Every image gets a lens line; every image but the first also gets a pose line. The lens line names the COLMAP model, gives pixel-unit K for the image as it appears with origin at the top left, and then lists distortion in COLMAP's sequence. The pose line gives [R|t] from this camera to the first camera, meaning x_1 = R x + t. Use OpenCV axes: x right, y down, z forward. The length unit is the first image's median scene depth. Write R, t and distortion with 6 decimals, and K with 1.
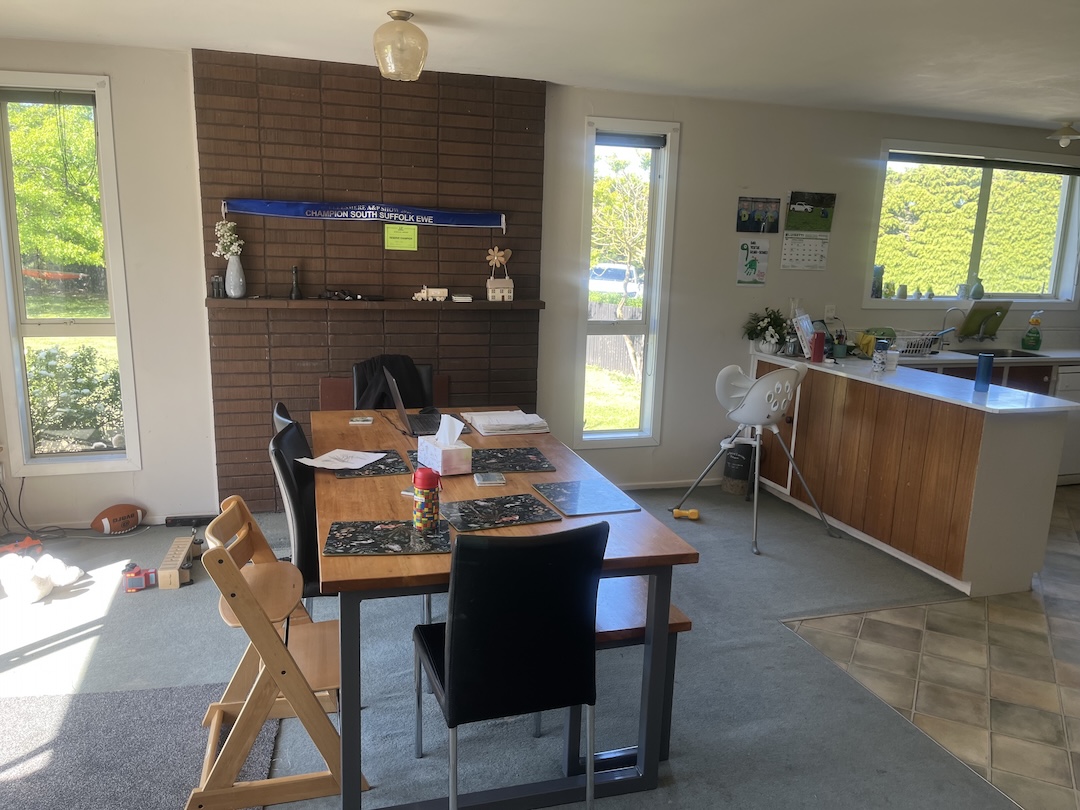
lens RADIAL K [[819.1, 0, 536.2], [0, 819.1, 406.4], [0, 0, 1]] dist [0.060462, -0.069624]
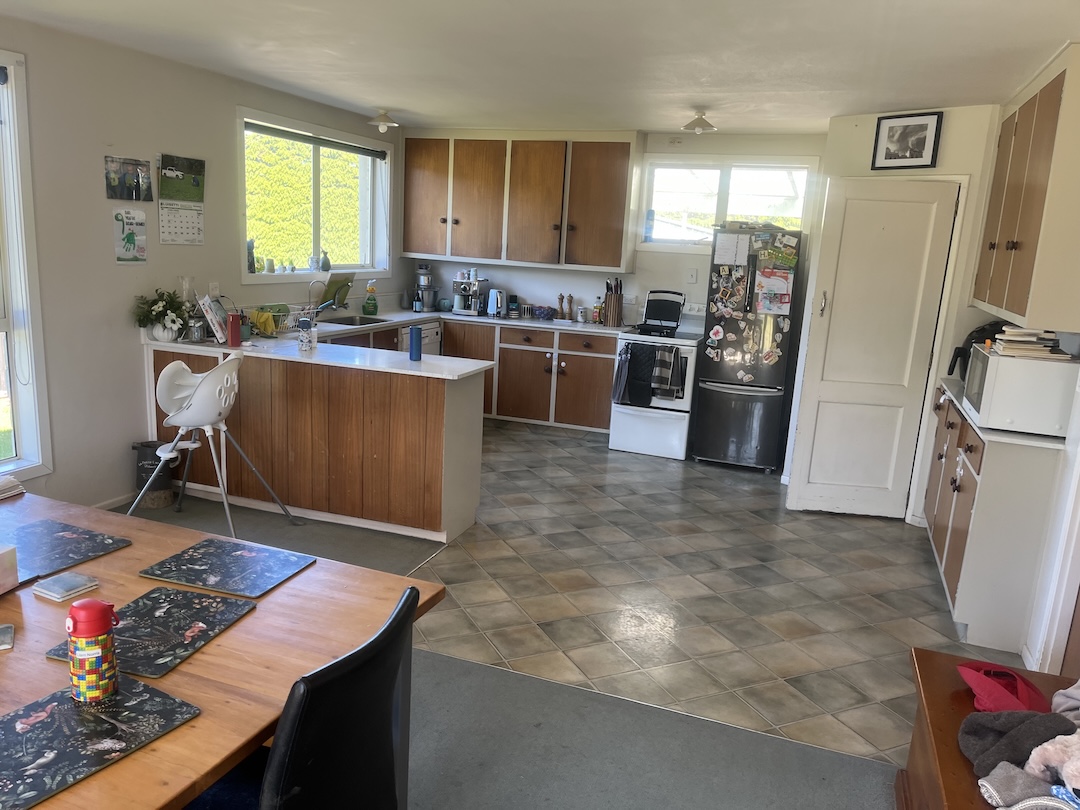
lens RADIAL K [[819.1, 0, 541.2], [0, 819.1, 409.0], [0, 0, 1]] dist [0.060462, -0.069624]
pose [[0.613778, -0.162293, 0.772617, -0.166801], [0.124317, 0.986301, 0.108419, -0.040361], [-0.779629, 0.029505, 0.625546, 0.148666]]
